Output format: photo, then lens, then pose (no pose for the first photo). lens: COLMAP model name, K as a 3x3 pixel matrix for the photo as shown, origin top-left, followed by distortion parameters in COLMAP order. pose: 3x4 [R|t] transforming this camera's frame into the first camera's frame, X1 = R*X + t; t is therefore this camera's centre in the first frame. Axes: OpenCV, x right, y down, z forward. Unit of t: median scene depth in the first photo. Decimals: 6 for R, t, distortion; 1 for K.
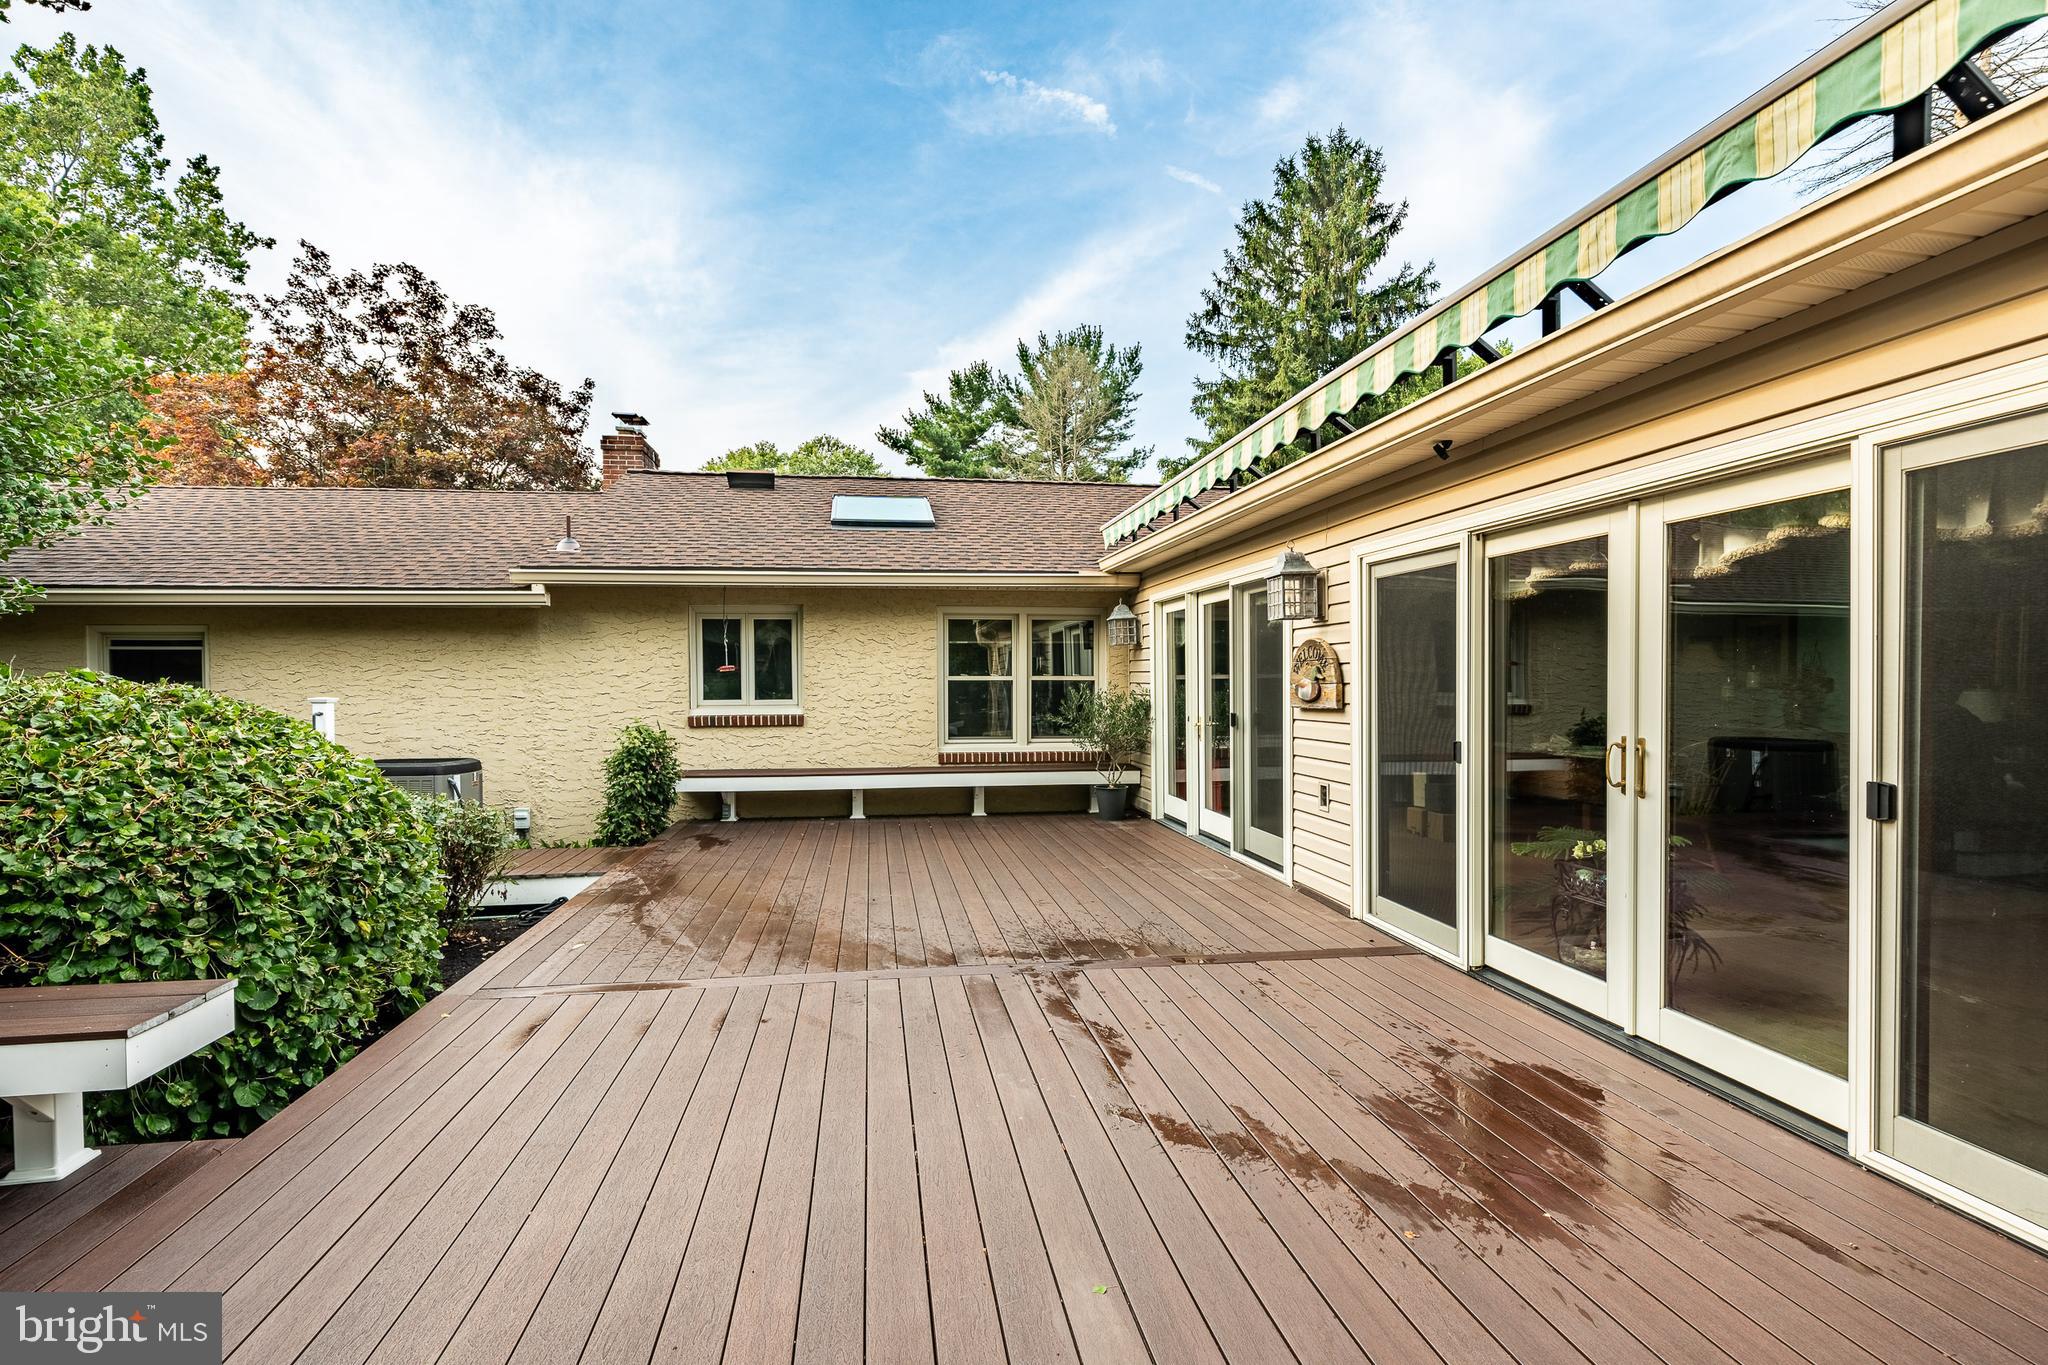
lens RADIAL K [[932.9, 0, 1014.7], [0, 932.9, 679.9], [0, 0, 1]] dist [0.001814, 0.000202]
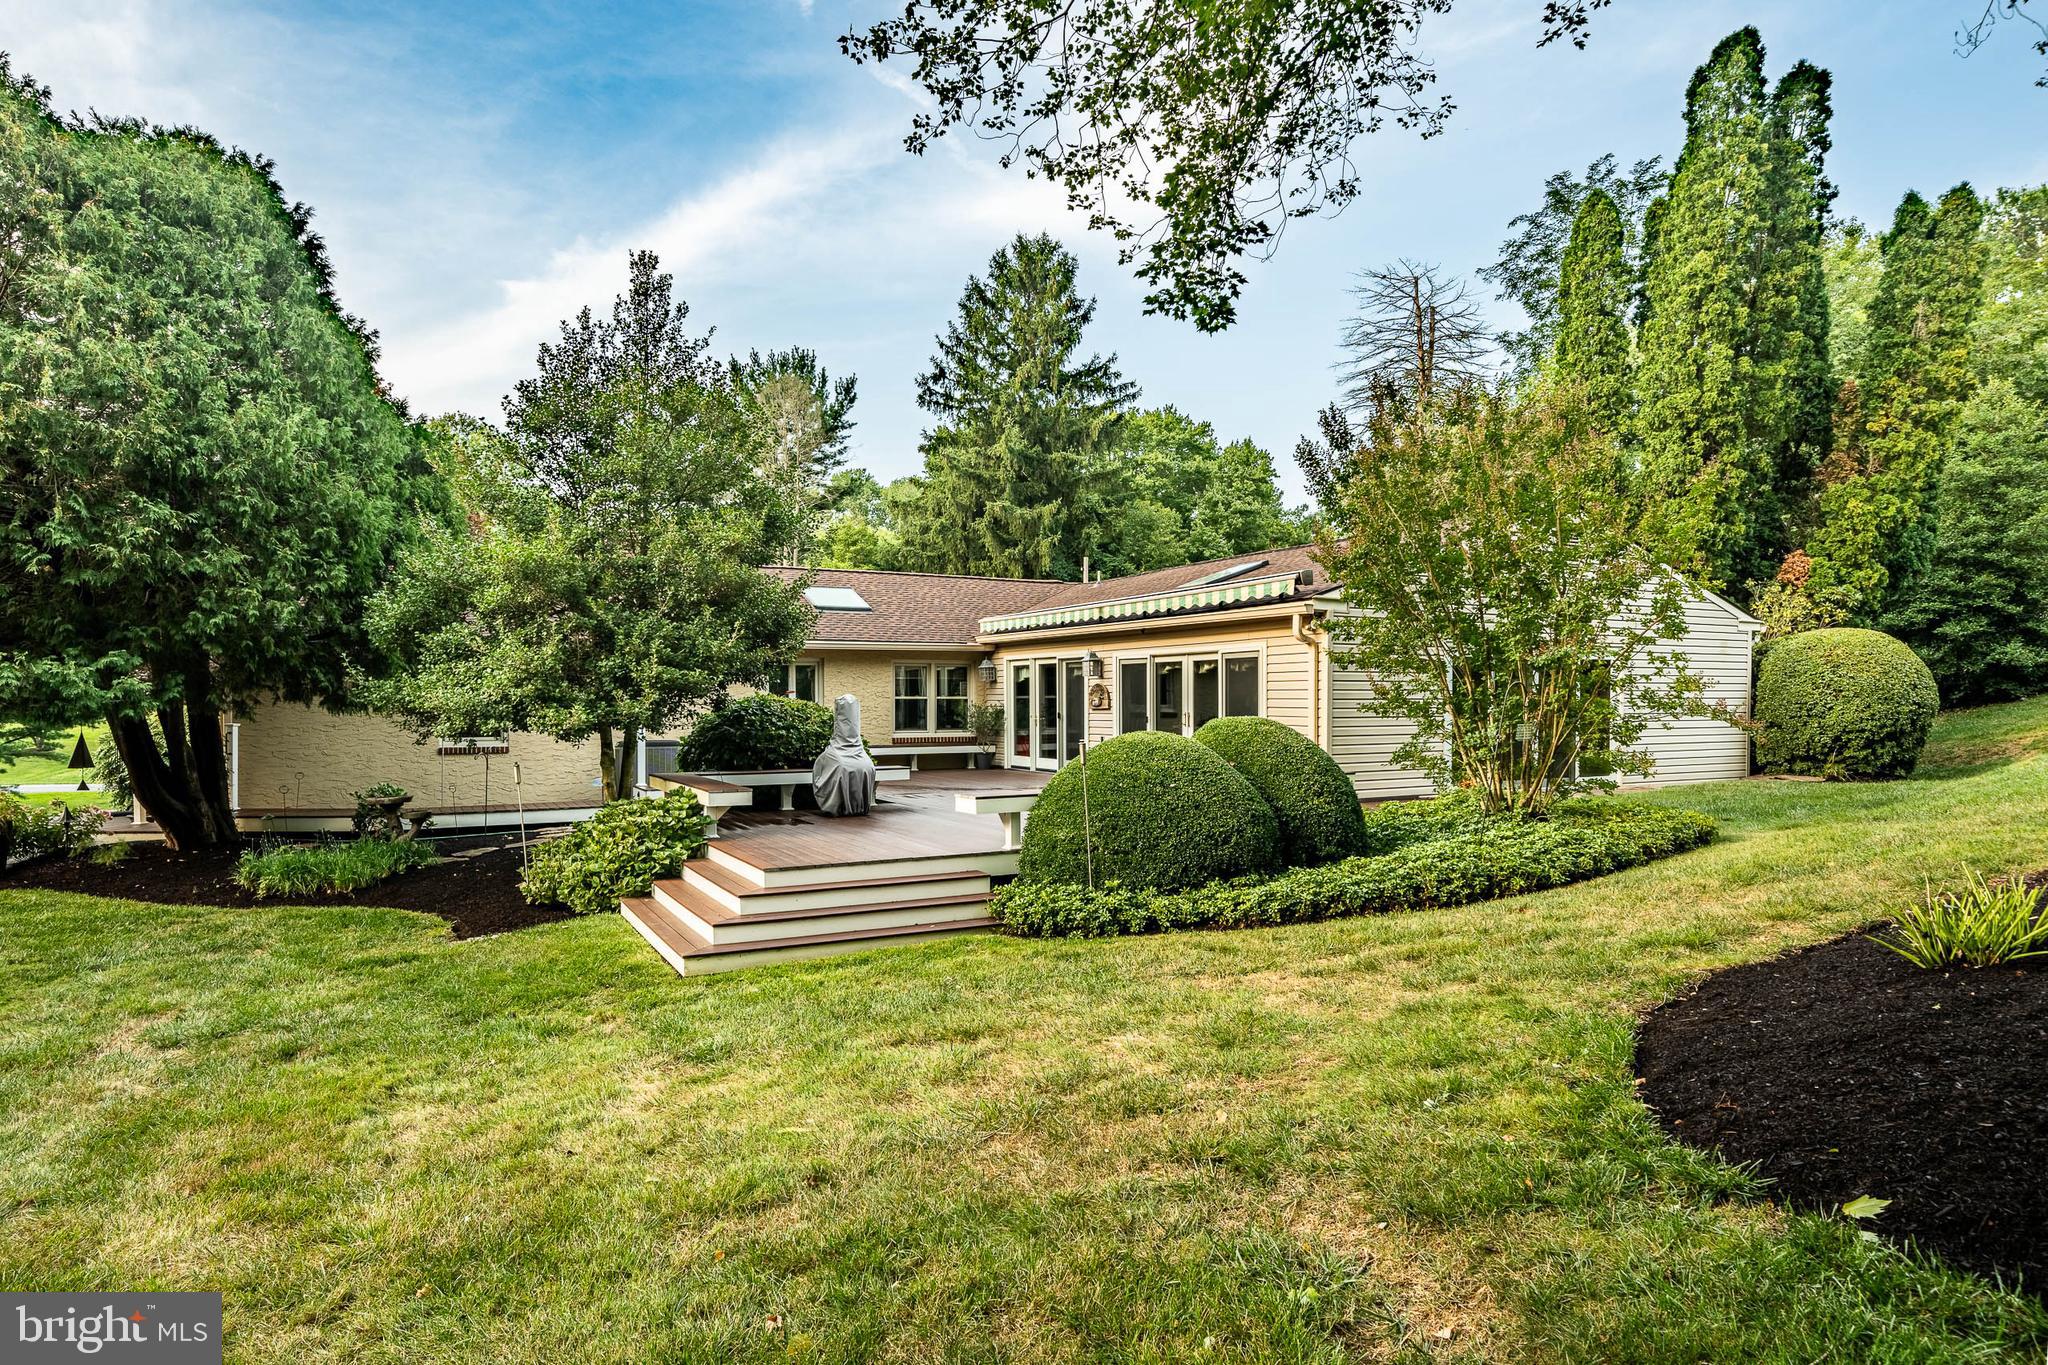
lens RADIAL K [[1126.6, 0, 1024.5], [0, 1126.6, 688.5], [0, 0, 1]] dist [0.001484, 0.000033]
pose [[0.939111, 0.002894, 0.343601, -0.164795], [0.000649, 0.999948, -0.010196, 0.000779], [-0.343613, 0.009798, 0.939060, -0.328236]]
